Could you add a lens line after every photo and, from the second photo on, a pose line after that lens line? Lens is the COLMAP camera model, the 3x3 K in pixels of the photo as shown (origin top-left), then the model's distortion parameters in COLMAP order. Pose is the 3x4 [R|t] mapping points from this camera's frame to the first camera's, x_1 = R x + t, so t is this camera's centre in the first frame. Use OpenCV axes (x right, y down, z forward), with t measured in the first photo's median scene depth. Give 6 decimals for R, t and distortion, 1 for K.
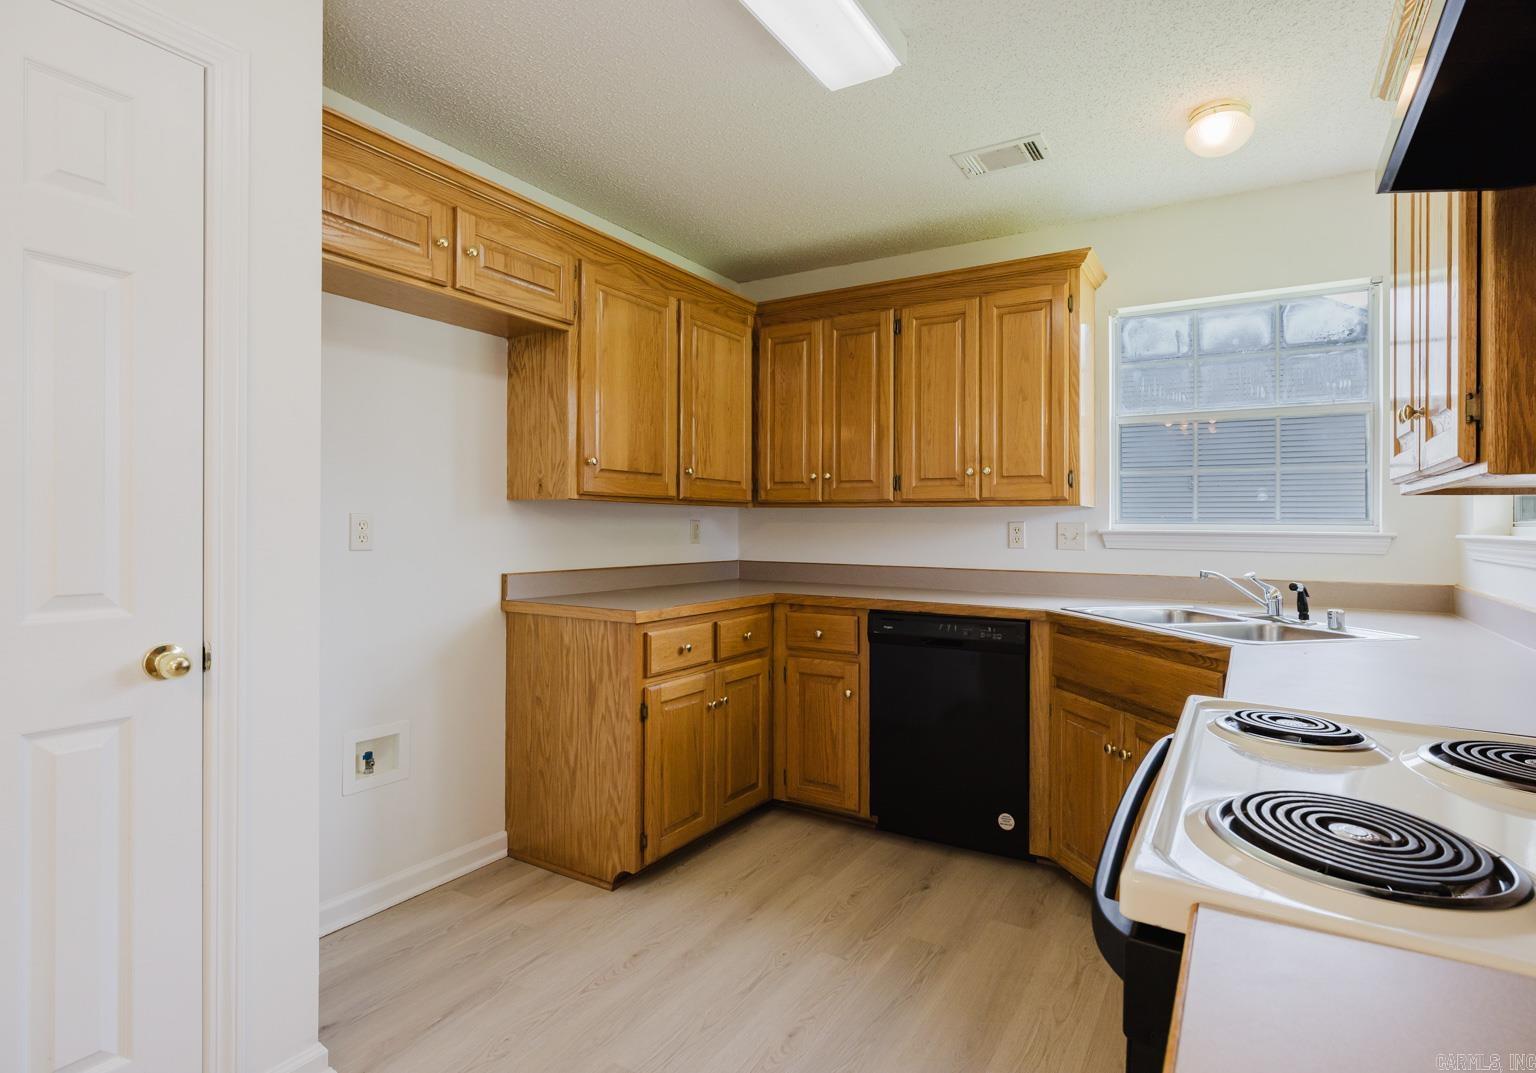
lens RADIAL K [[777.5, 0, 777.3], [0, 777.5, 517.3], [0, 0, 1]] dist [-0.007245, 0.000367]
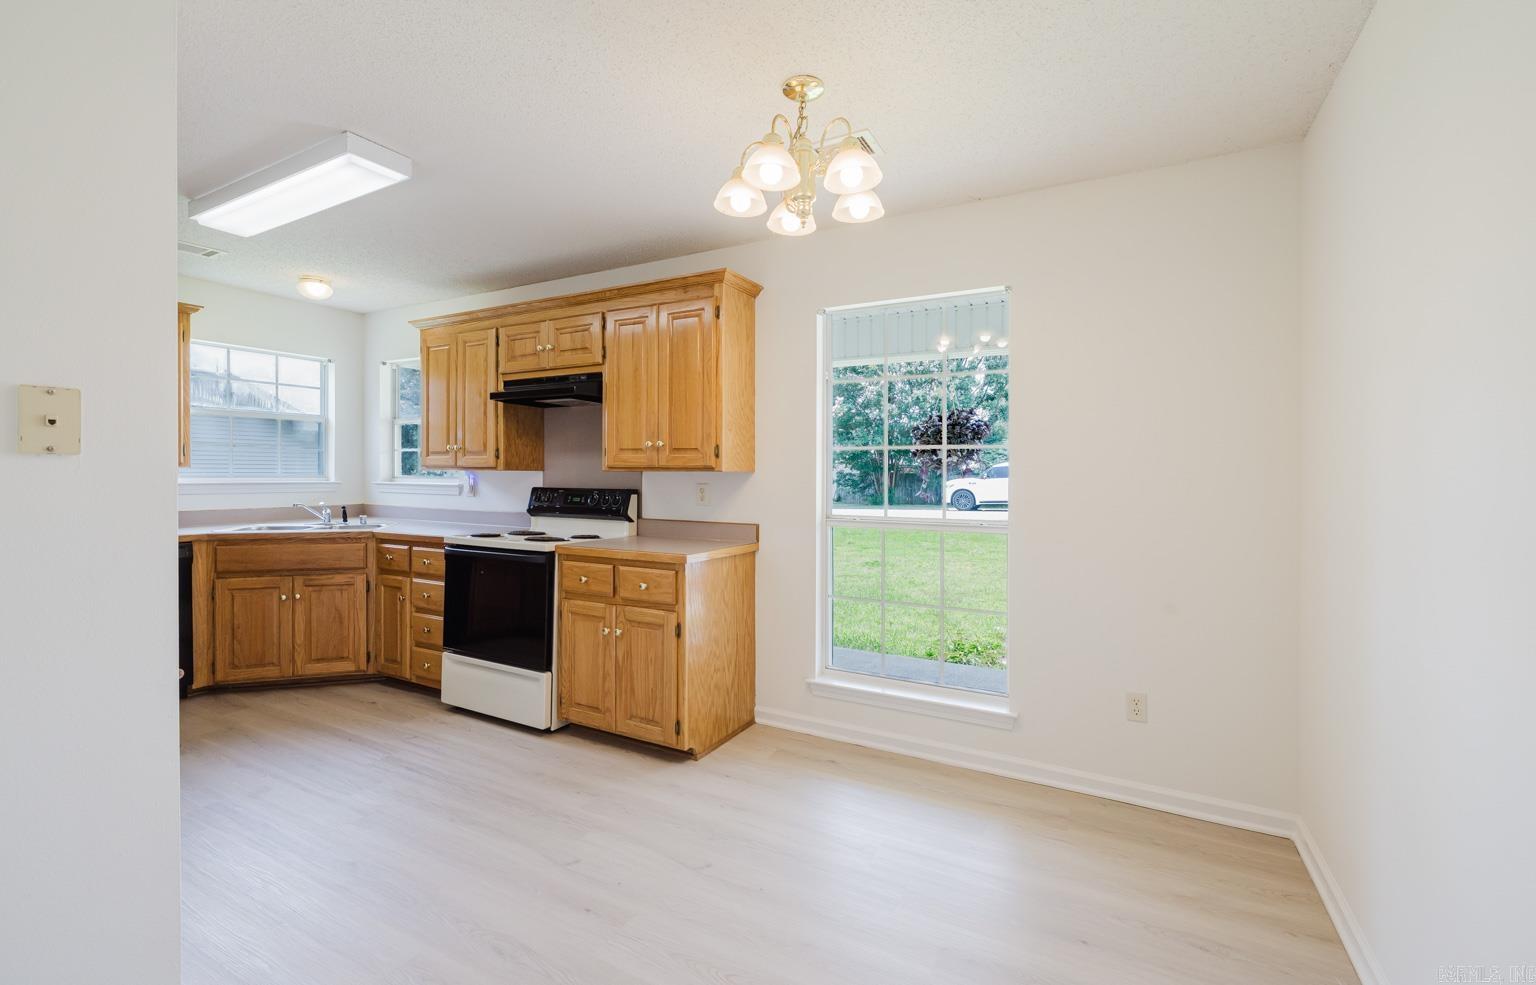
lens RADIAL K [[642.9, 0, 793.5], [0, 642.9, 494.4], [0, 0, 1]] dist [0.002532, 0.000086]
pose [[-0.080968, -0.042880, 0.995794, -1.056077], [-0.017966, 0.998975, 0.041556, -0.039614], [-0.996555, -0.014525, -0.081656, -0.109854]]
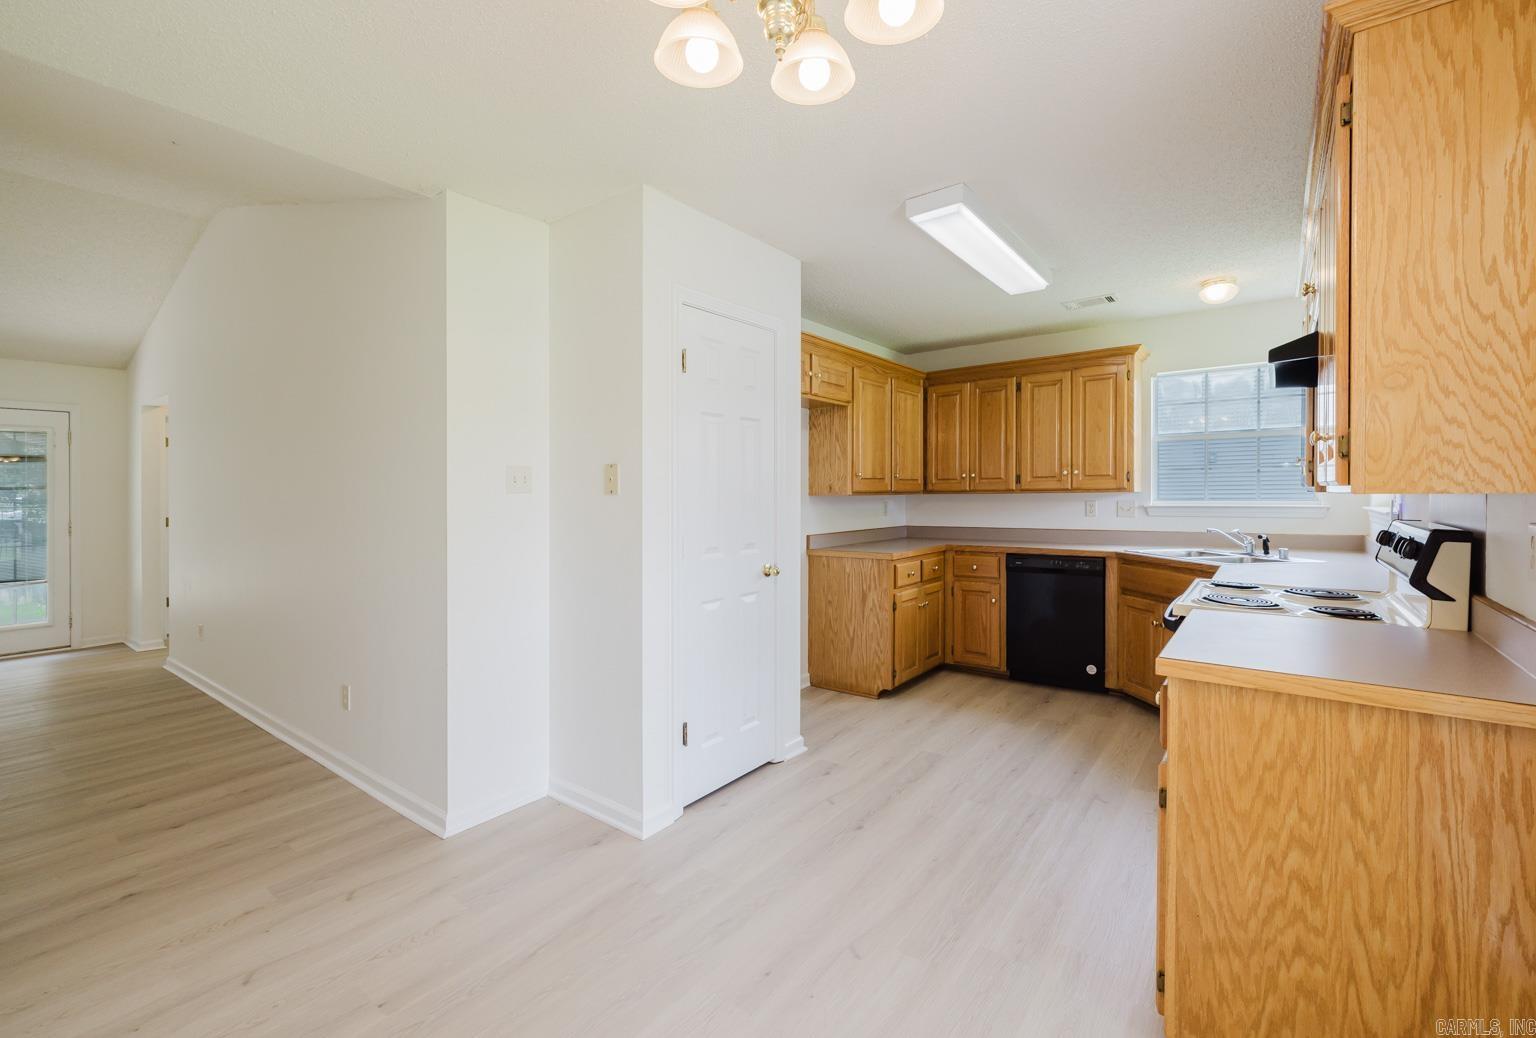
lens RADIAL K [[667.5, 0, 754.4], [0, 667.5, 510.9], [0, 0, 1]] dist [0.002751, -0.000026]
pose [[0.993404, -0.015455, -0.113624, -0.296643], [0.019604, 0.999178, 0.035490, -0.044936], [0.112982, -0.037484, 0.992890, -0.605777]]
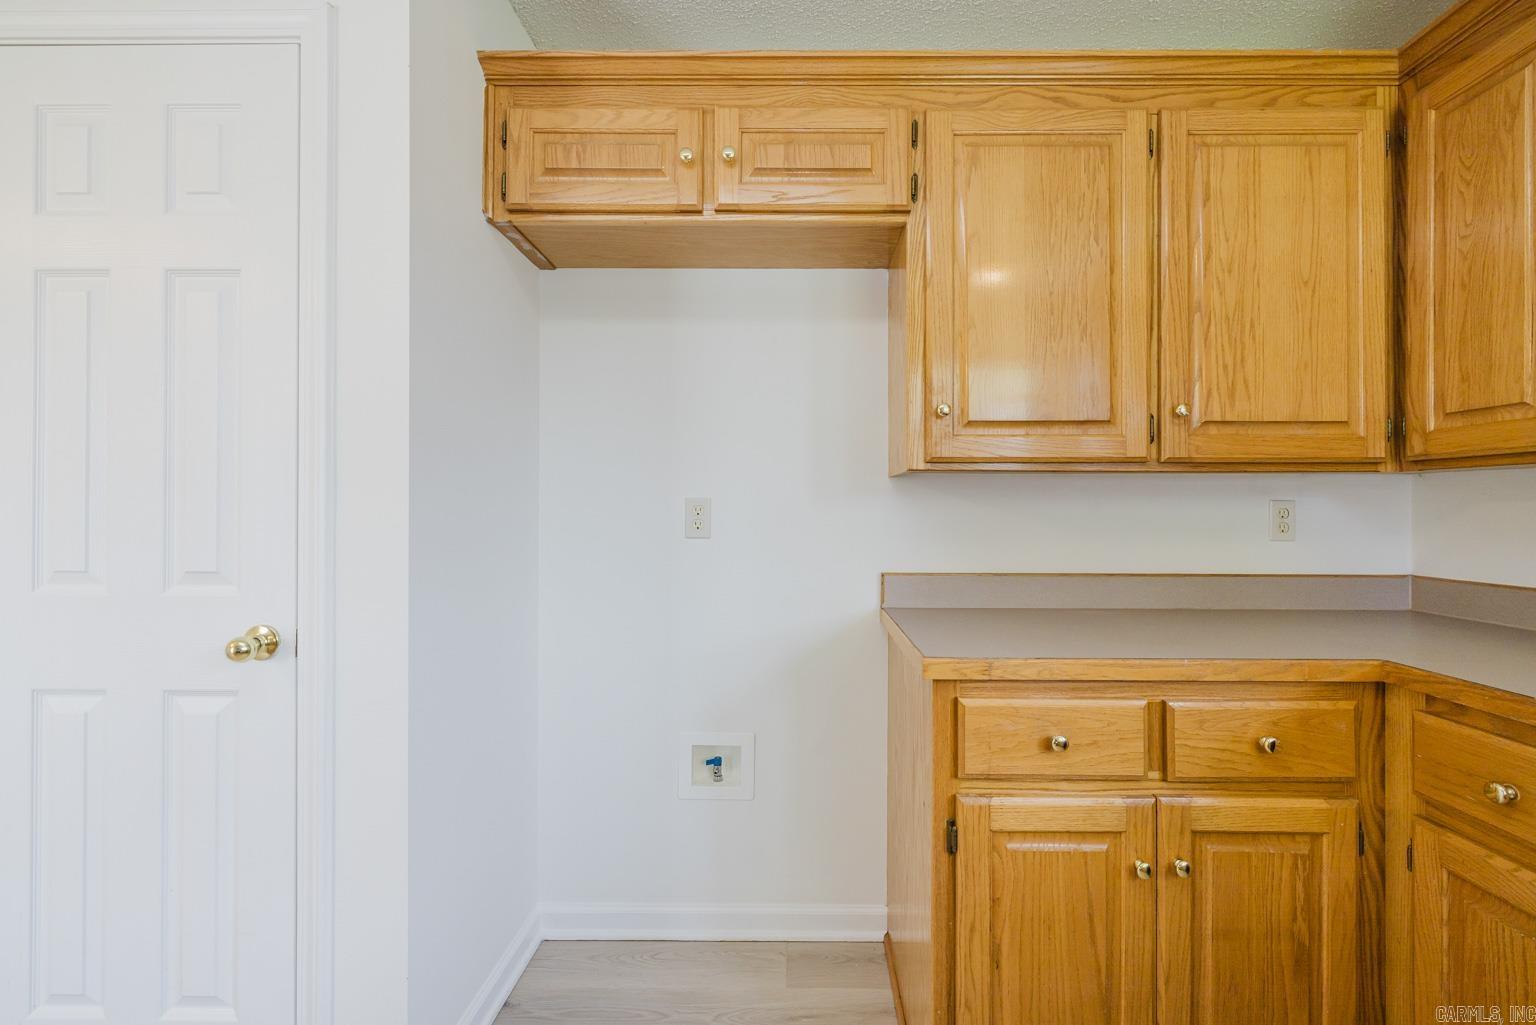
lens RADIAL K [[653.0, 0, 799.3], [0, 653.0, 506.8], [0, 0, 1]] dist [0.002338, -0.000057]
pose [[0.519689, -0.008237, -0.854316, 0.163886], [0.009718, 0.999946, -0.003730, 0.009700], [0.854300, -0.006364, 0.519741, 0.602078]]
